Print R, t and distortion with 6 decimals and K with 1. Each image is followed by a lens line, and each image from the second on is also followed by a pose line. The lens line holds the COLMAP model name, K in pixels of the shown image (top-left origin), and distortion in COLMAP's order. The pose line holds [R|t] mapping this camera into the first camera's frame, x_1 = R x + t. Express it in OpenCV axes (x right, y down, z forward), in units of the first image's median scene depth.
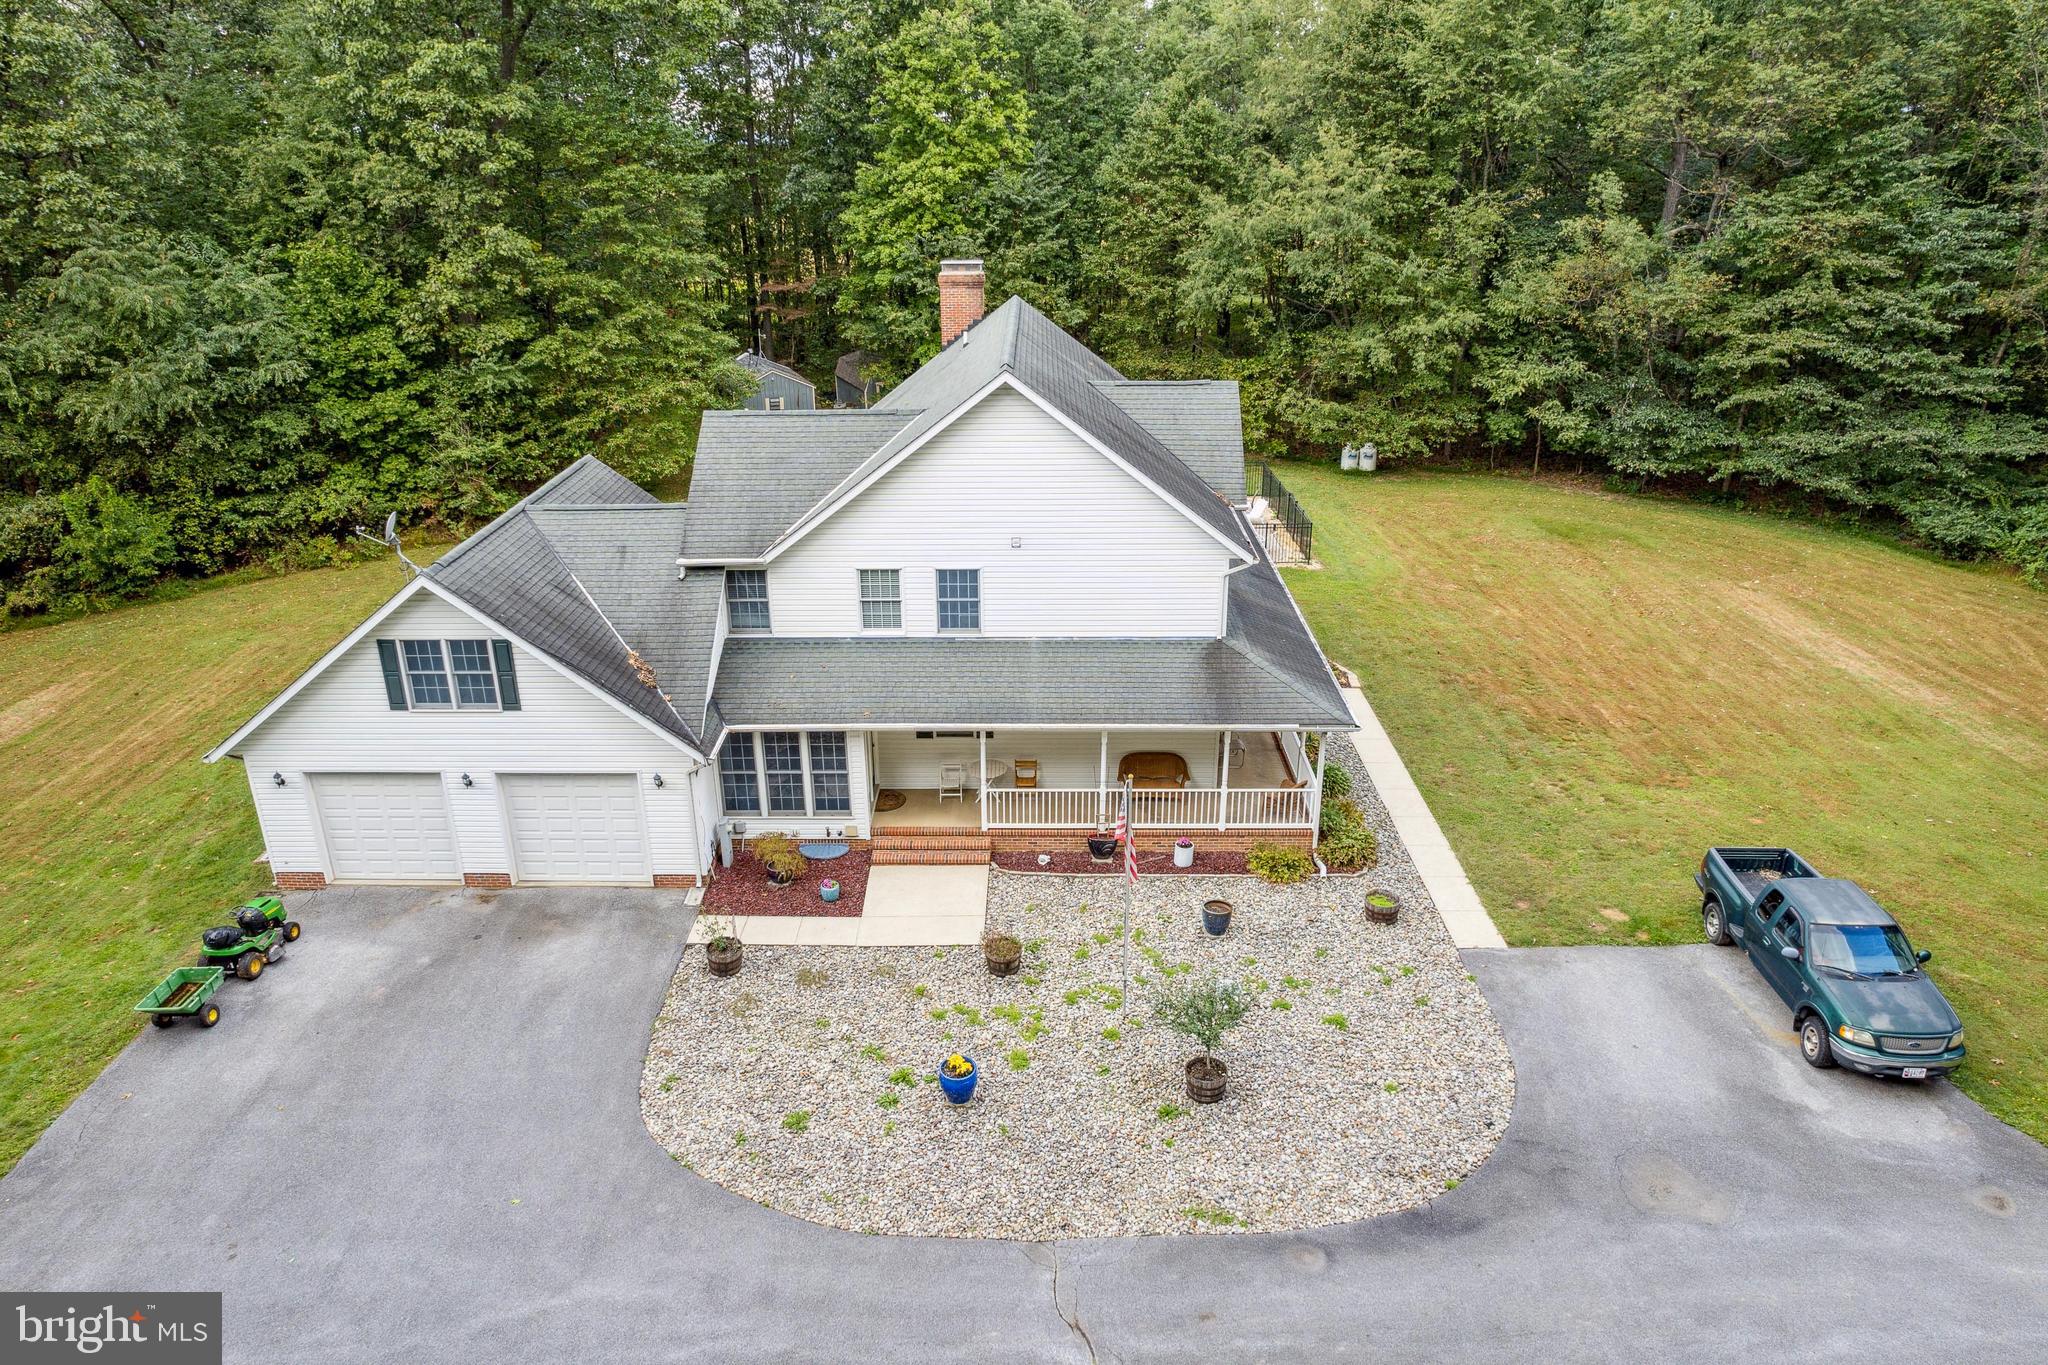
lens RADIAL K [[1355.0, 0, 975.1], [0, 1355.0, 686.4], [0, 0, 1]] dist [-0.079335, 0.069124]
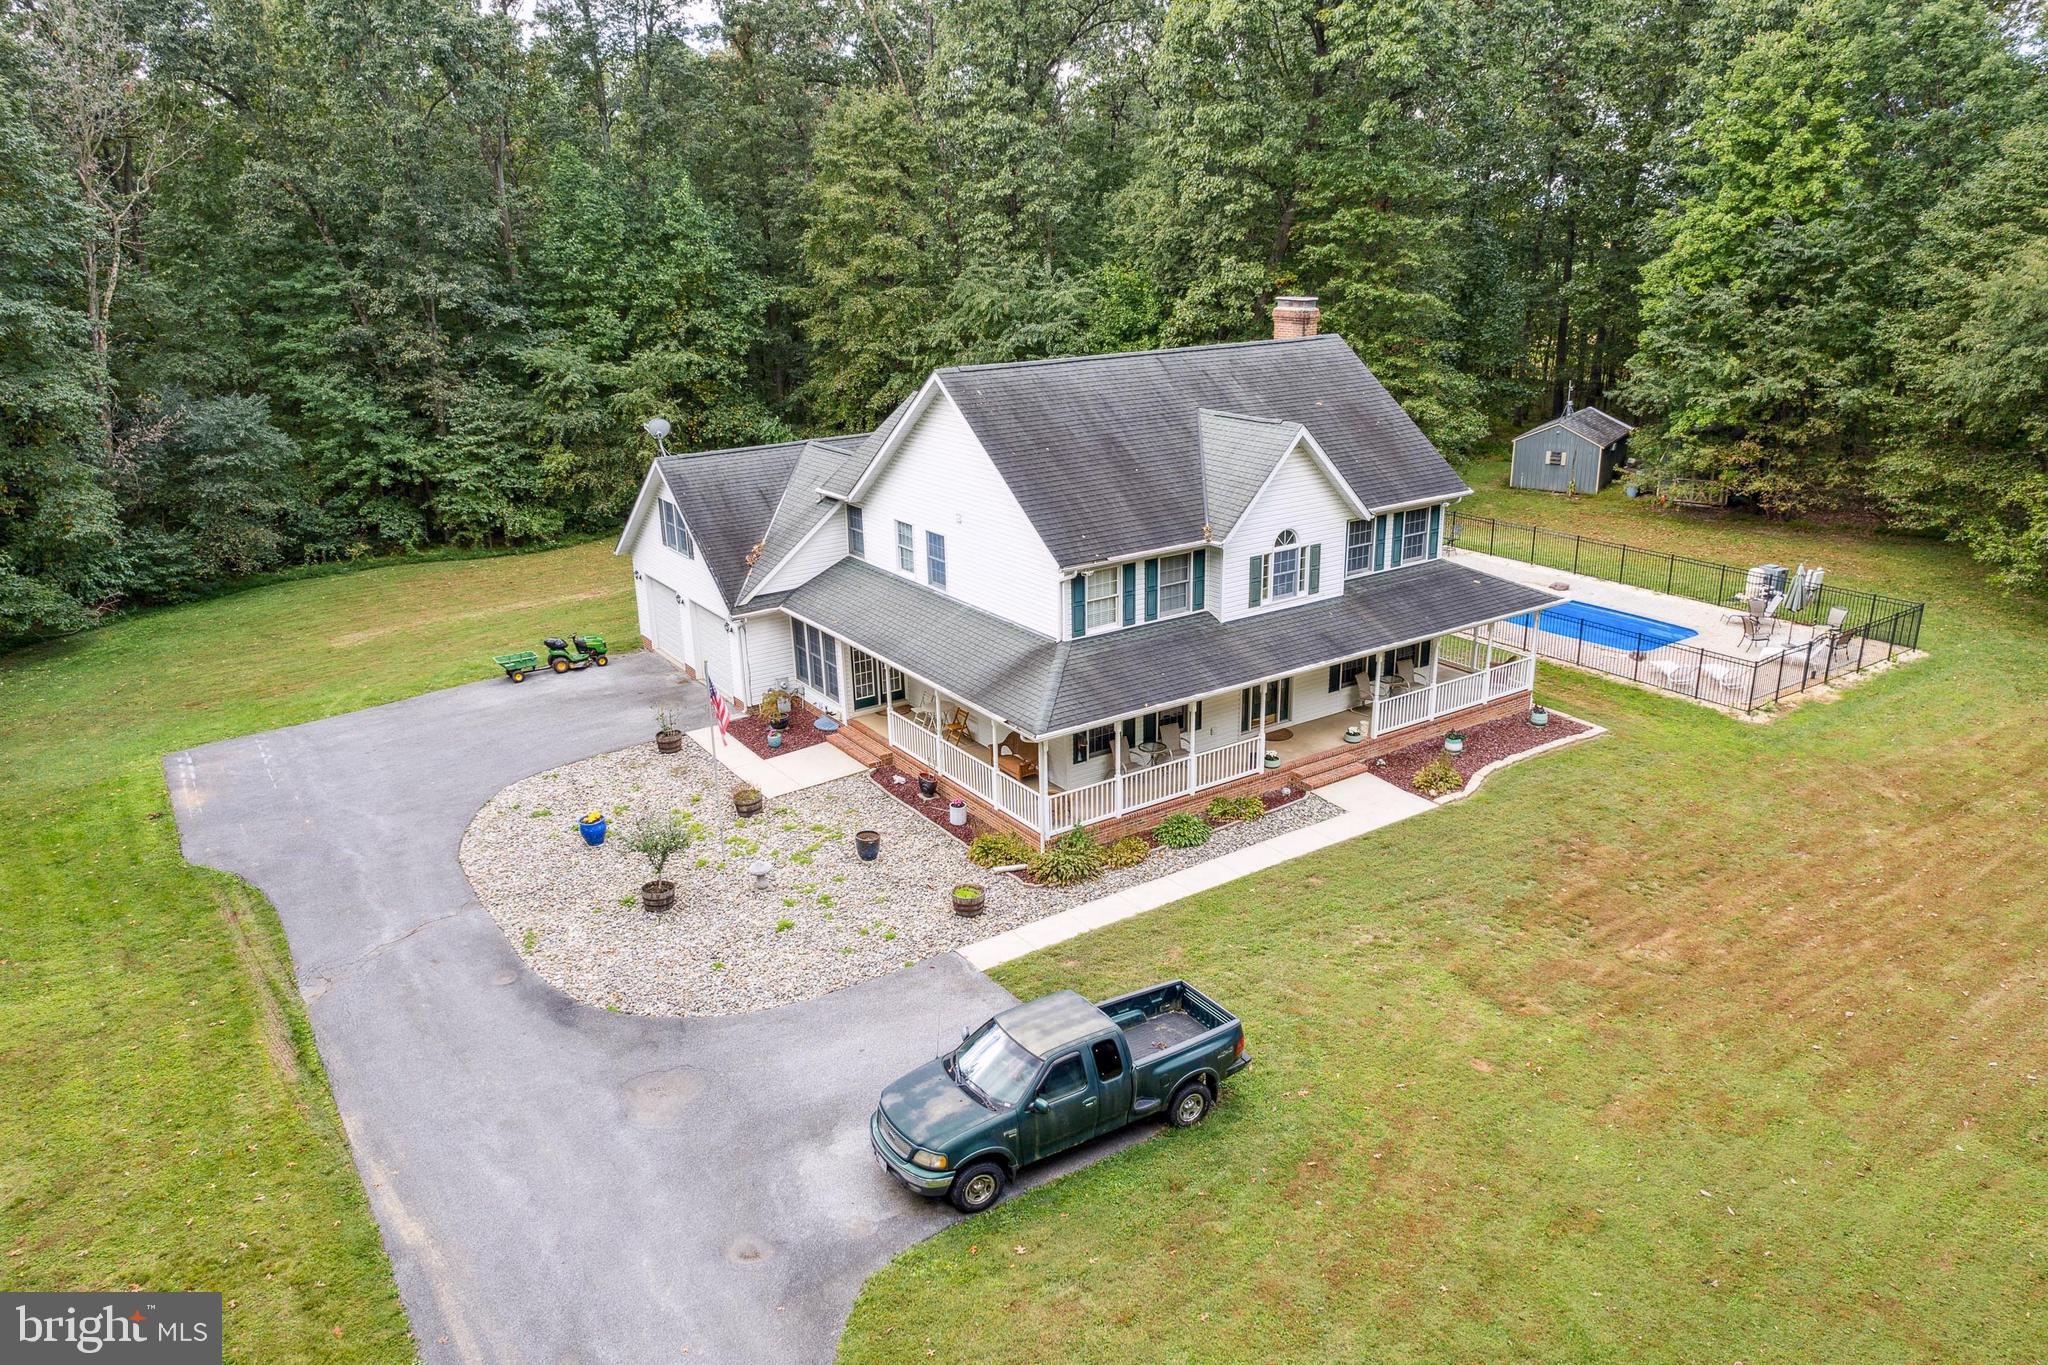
lens RADIAL K [[1355.0, 0, 975.1], [0, 1355.0, 686.4], [0, 0, 1]] dist [-0.079335, 0.069124]
pose [[0.572628, 0.268787, -0.774501, 0.970892], [-0.293660, 0.949287, 0.112328, -0.101853], [0.765416, 0.163118, 0.622520, 0.291690]]
